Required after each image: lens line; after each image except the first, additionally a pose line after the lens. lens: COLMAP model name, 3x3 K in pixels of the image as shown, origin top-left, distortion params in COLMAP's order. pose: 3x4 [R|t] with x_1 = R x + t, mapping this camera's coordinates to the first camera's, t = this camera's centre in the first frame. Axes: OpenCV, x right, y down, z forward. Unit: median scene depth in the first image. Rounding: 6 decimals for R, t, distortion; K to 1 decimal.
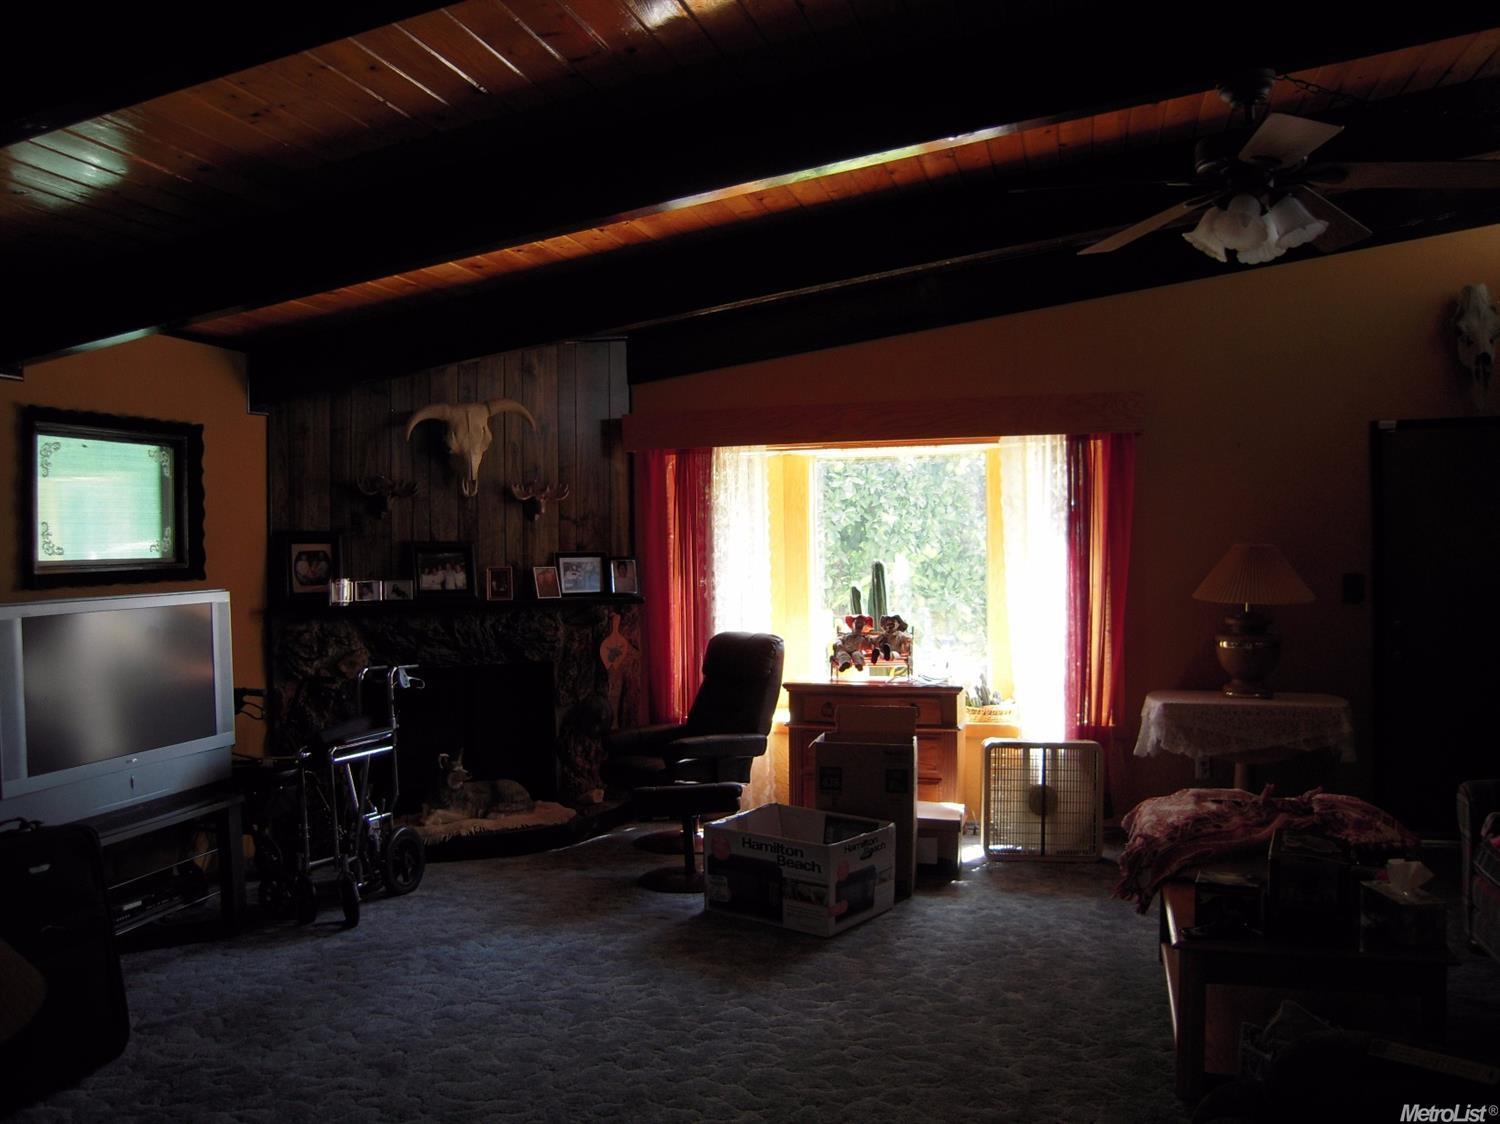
lens RADIAL K [[1245.2, 0, 750.0], [0, 1245.2, 562.0], [0, 0, 1]] dist [-0.124913, 0.077260]
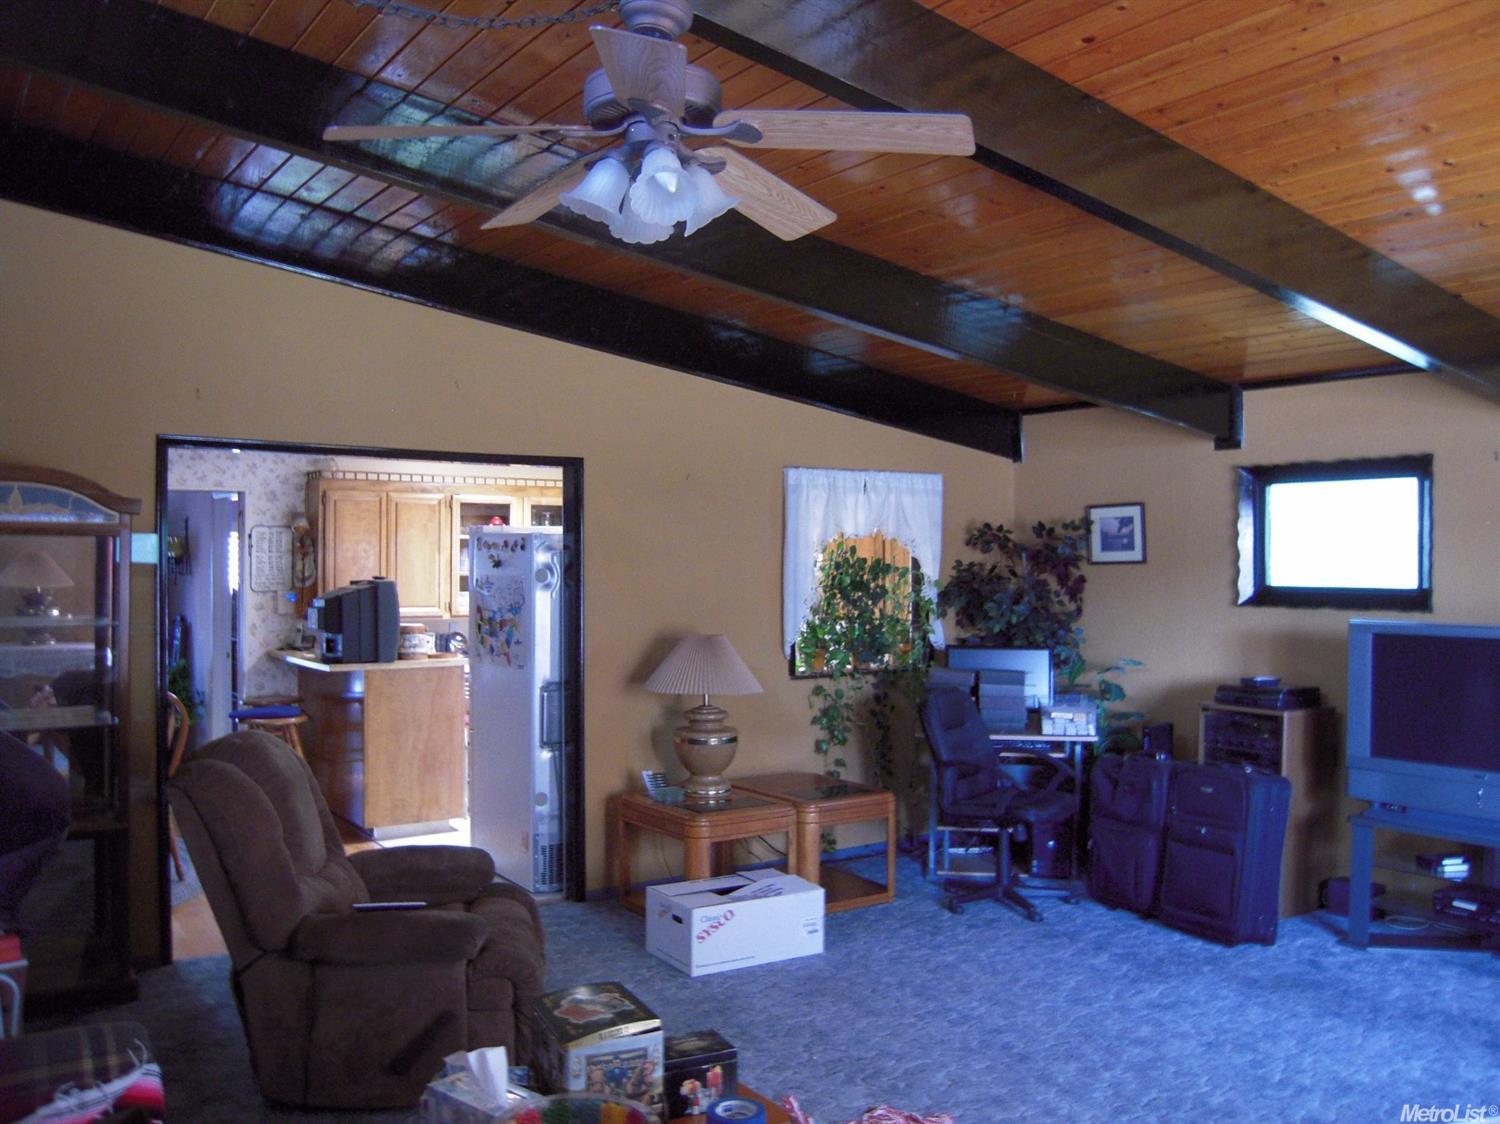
lens RADIAL K [[1245.2, 0, 750.0], [0, 1245.2, 562.0], [0, 0, 1]] dist [-0.124913, 0.077260]
pose [[-0.638637, 0.006555, -0.769480, 0.553773], [-0.014792, 0.999674, 0.020792, -0.032490], [0.769366, 0.024661, -0.638332, 0.876065]]
